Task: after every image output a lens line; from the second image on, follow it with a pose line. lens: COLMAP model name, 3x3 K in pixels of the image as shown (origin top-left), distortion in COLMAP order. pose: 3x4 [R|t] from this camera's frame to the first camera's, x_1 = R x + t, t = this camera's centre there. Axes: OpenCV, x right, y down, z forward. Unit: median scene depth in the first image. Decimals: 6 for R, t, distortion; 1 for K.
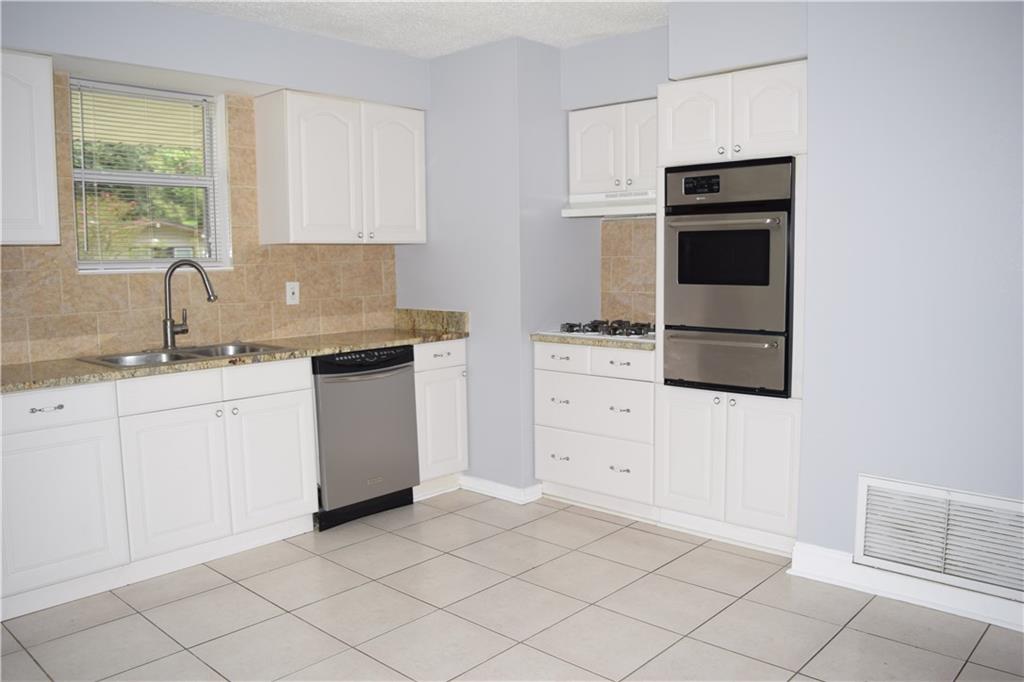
lens RADIAL K [[802.6, 0, 510.9], [0, 802.6, 337.5], [0, 0, 1]] dist [-0.094140, 0.018414]
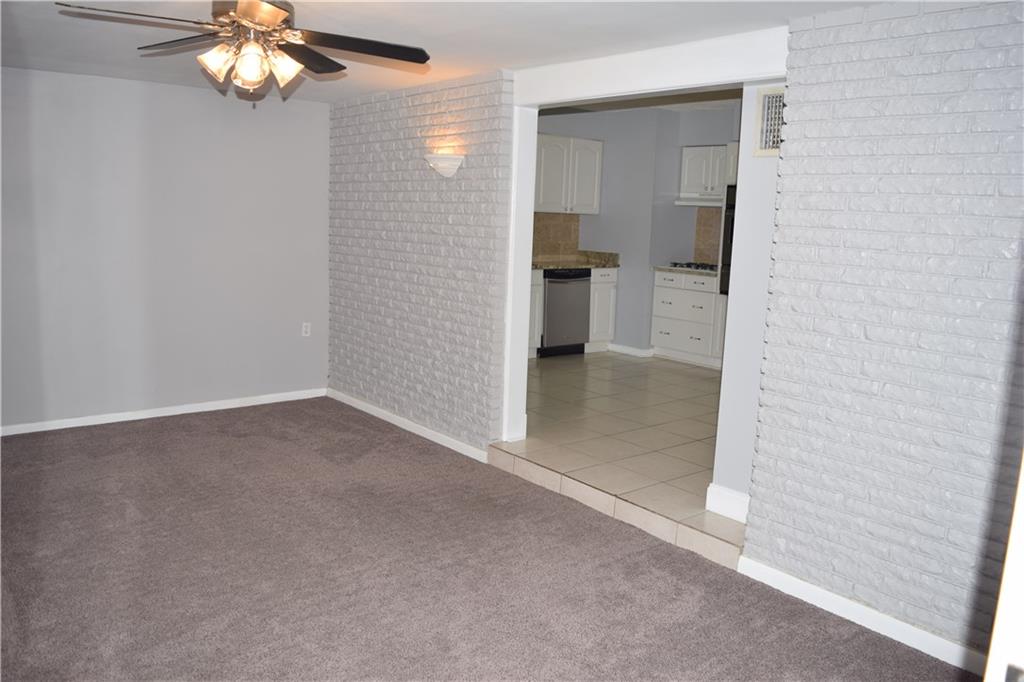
lens RADIAL K [[802.6, 0, 510.9], [0, 802.6, 337.5], [0, 0, 1]] dist [-0.094140, 0.018414]
pose [[0.987899, 0.070473, -0.138161, -0.034278], [-0.063411, 0.996478, 0.054866, 0.077541], [0.141541, -0.045441, 0.988889, -0.888139]]
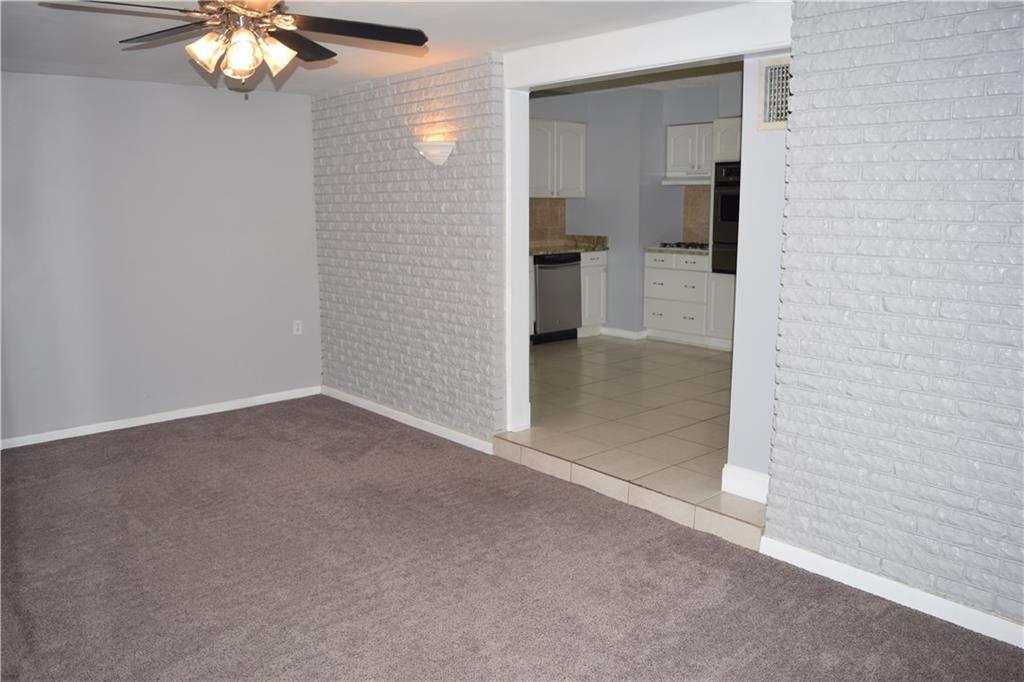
lens RADIAL K [[802.6, 0, 510.9], [0, 802.6, 337.5], [0, 0, 1]] dist [-0.094140, 0.018414]
pose [[0.993172, 0.027035, -0.113480, -0.063203], [-0.019299, 0.997449, 0.068724, 0.079526], [0.115049, -0.066064, 0.991161, -0.872147]]
